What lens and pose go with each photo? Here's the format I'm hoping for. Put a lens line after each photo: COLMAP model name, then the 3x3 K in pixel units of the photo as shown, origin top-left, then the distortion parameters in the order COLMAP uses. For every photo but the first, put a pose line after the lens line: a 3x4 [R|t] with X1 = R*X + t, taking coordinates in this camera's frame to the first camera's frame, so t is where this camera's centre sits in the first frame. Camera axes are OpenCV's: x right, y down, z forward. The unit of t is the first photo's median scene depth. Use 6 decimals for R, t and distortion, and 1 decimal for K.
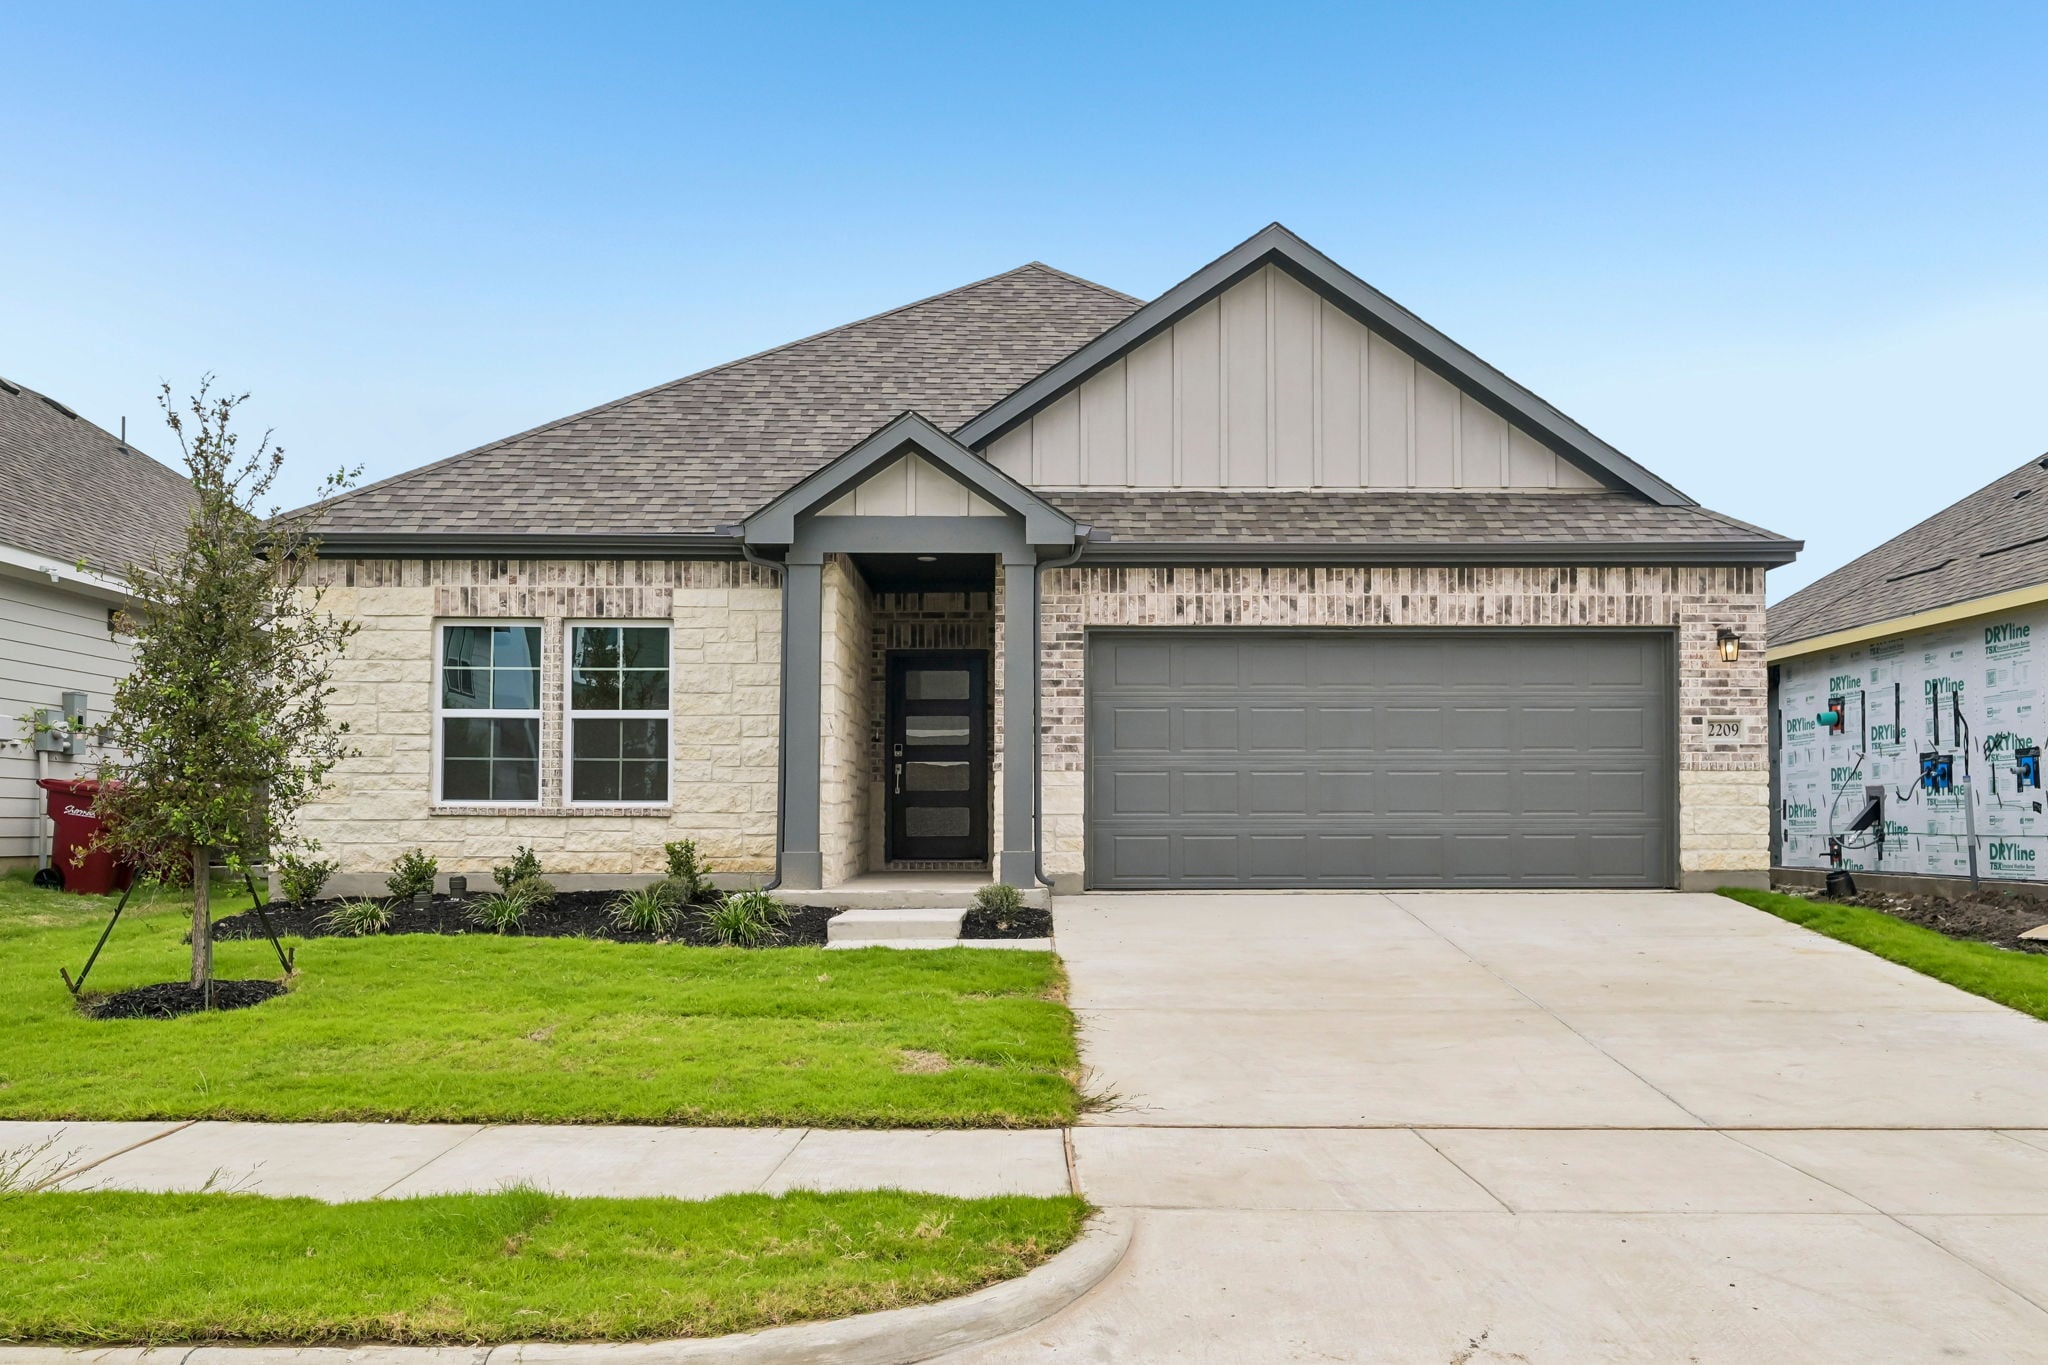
lens RADIAL K [[1346.5, 0, 1044.6], [0, 1346.5, 689.6], [0, 0, 1]] dist [-0.003829, -0.000506]
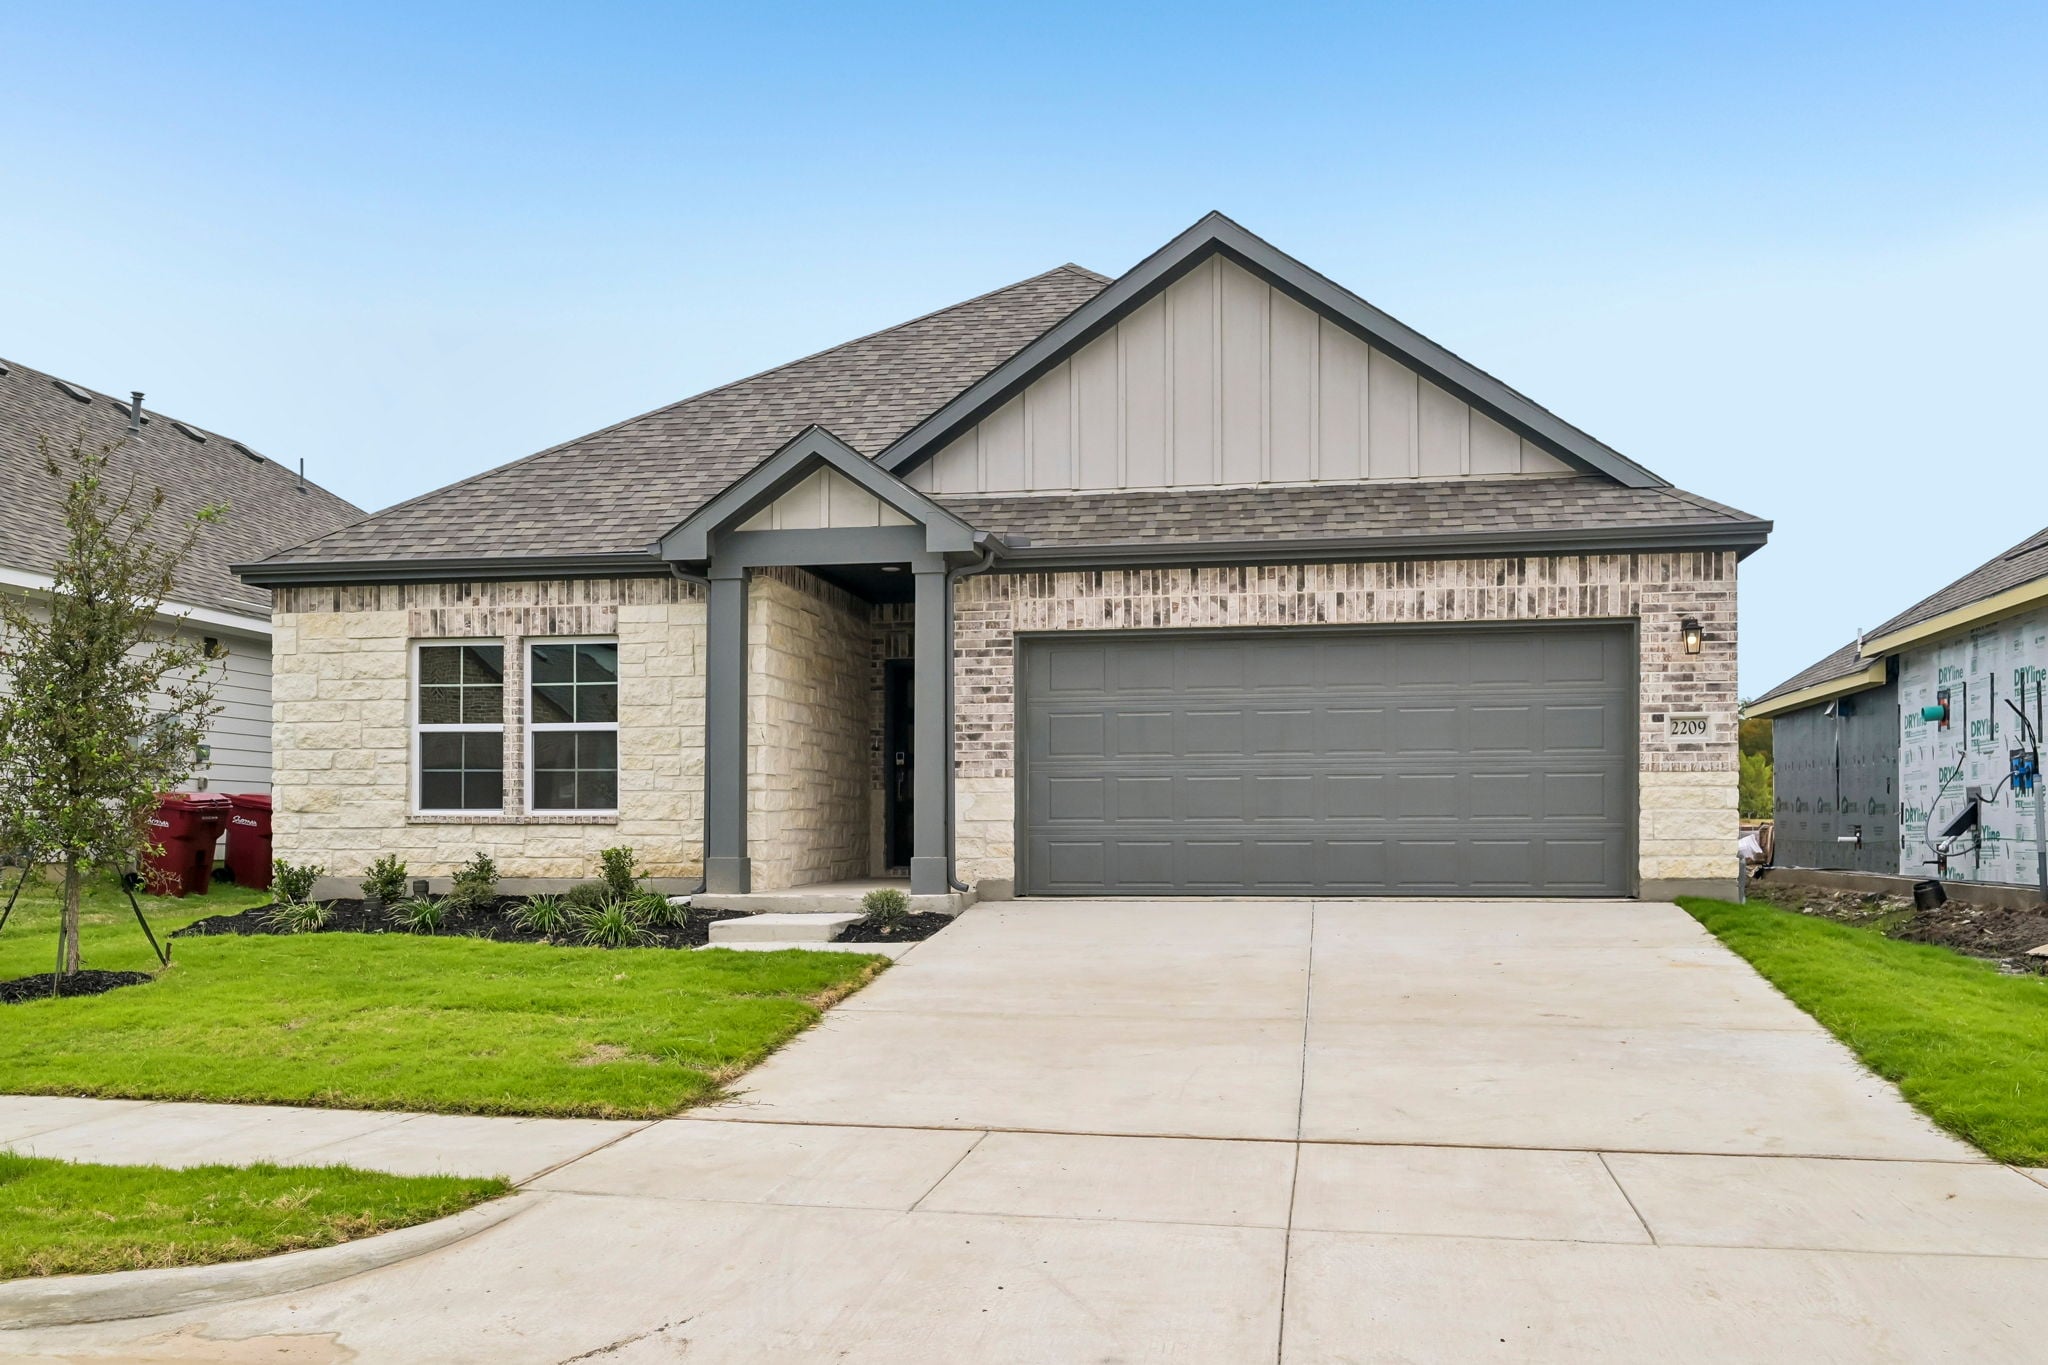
lens RADIAL K [[1346.5, 0, 942.8], [0, 1346.5, 725.1], [0, 0, 1]] dist [-0.003829, -0.000506]
pose [[0.988820, -0.013820, -0.148471, 0.125674], [0.016886, 0.999669, 0.019412, 0.001391], [0.148154, -0.021702, 0.988726, 0.003898]]
